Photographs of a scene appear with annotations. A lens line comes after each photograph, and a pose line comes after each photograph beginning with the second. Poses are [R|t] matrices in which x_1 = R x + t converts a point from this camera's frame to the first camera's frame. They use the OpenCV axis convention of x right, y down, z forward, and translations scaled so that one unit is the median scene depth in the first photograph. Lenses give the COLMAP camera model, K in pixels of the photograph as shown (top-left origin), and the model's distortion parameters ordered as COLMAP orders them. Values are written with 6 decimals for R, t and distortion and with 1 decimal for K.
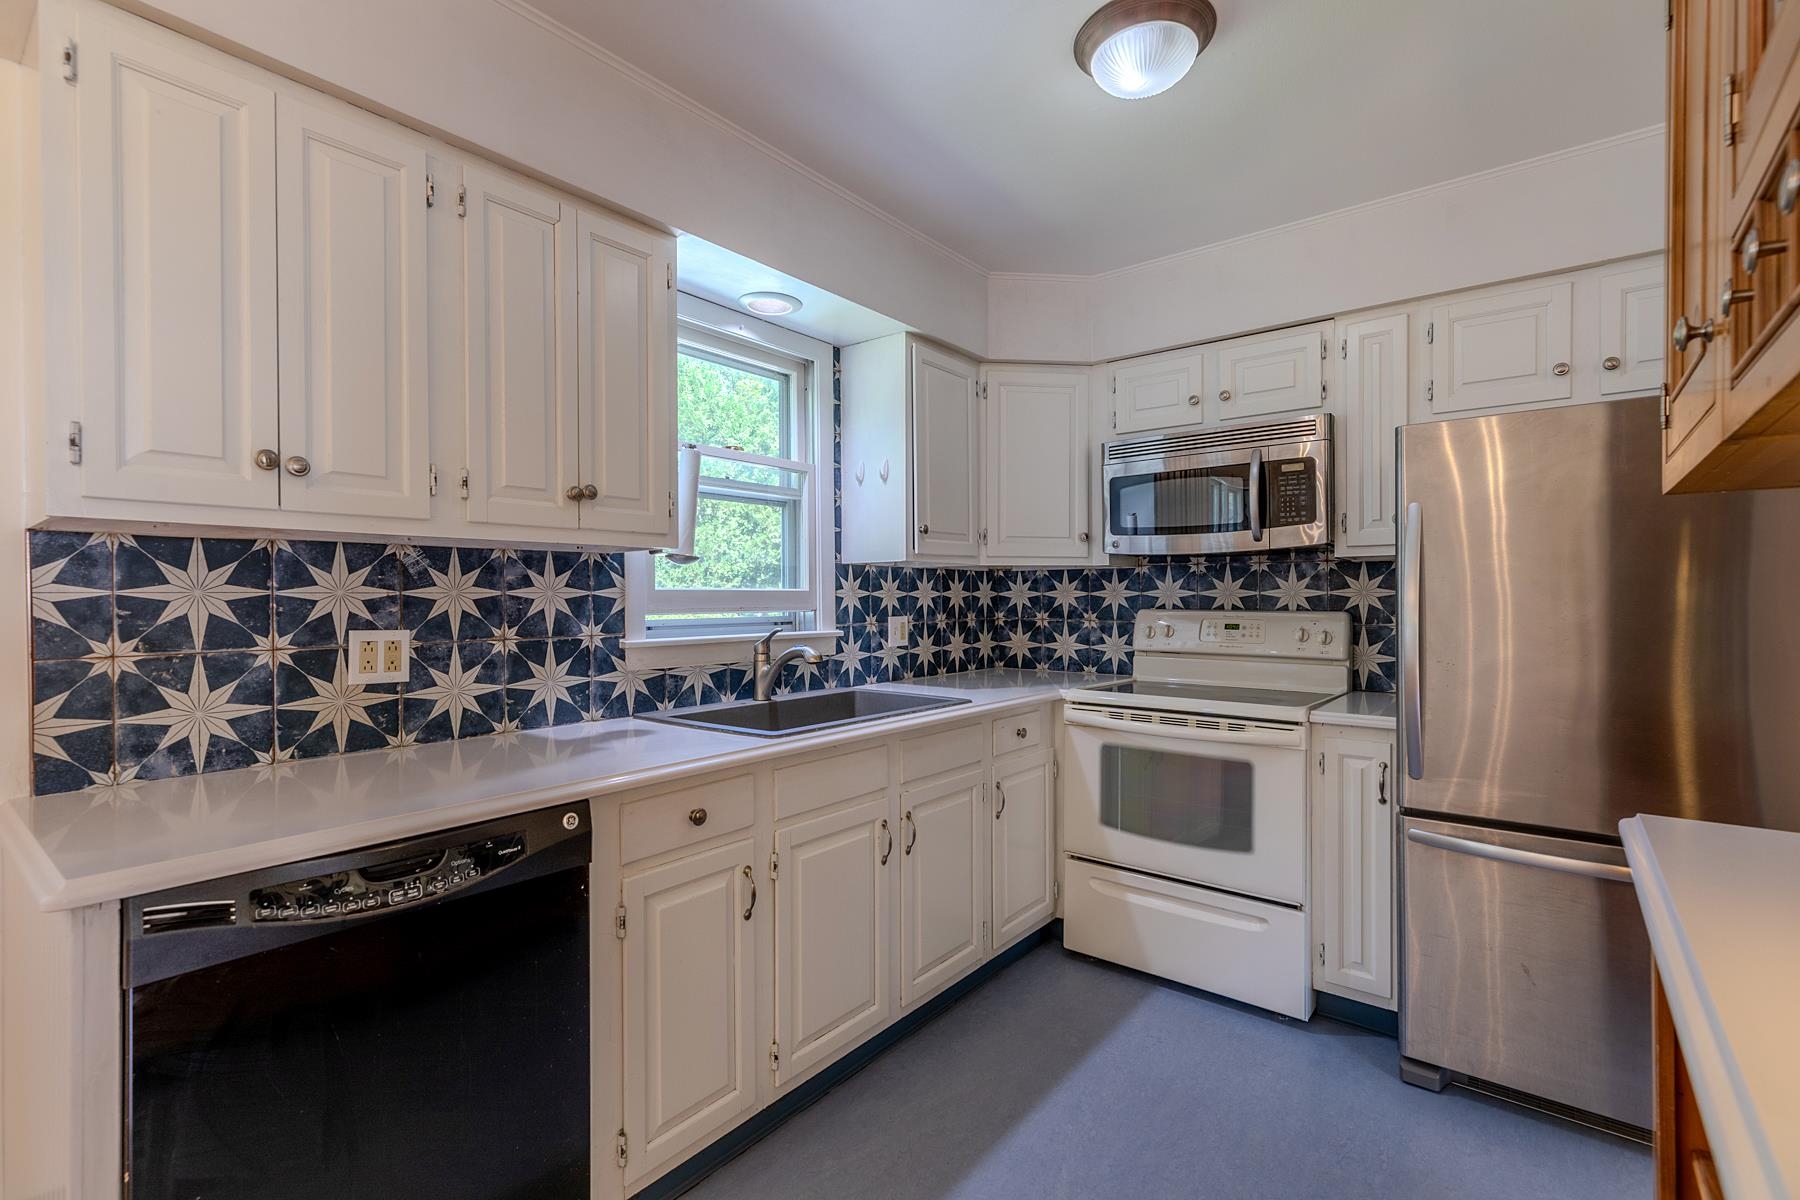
lens RADIAL K [[828.7, 0, 883.9], [0, 828.7, 602.0], [0, 0, 1]] dist [0.010366, 0.001279]
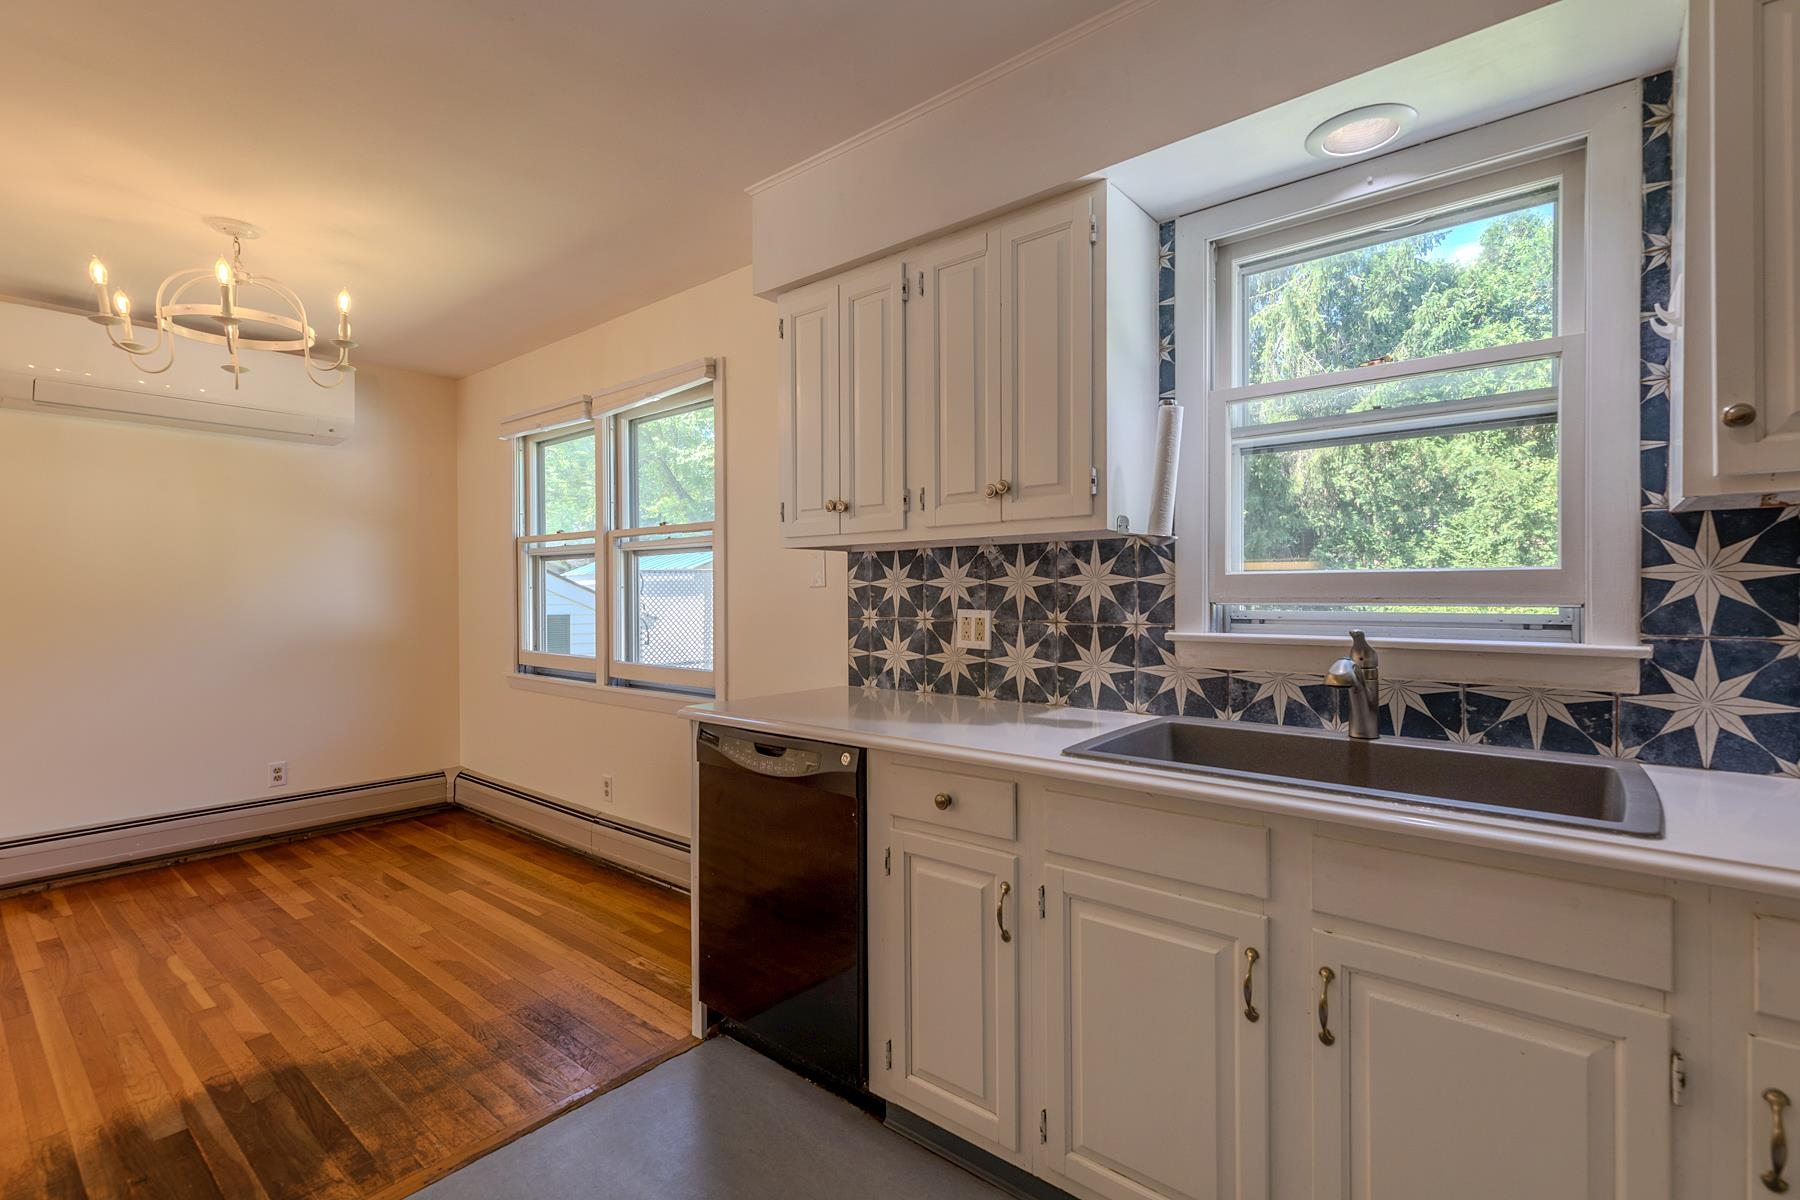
lens RADIAL K [[828.7, 0, 926.1], [0, 828.7, 599.8], [0, 0, 1]] dist [0.010366, 0.001279]
pose [[-0.008091, 0.019330, -0.999780, 0.601161], [0.002488, 0.999810, 0.019311, -0.006750], [0.999964, -0.002331, -0.008137, 0.754799]]
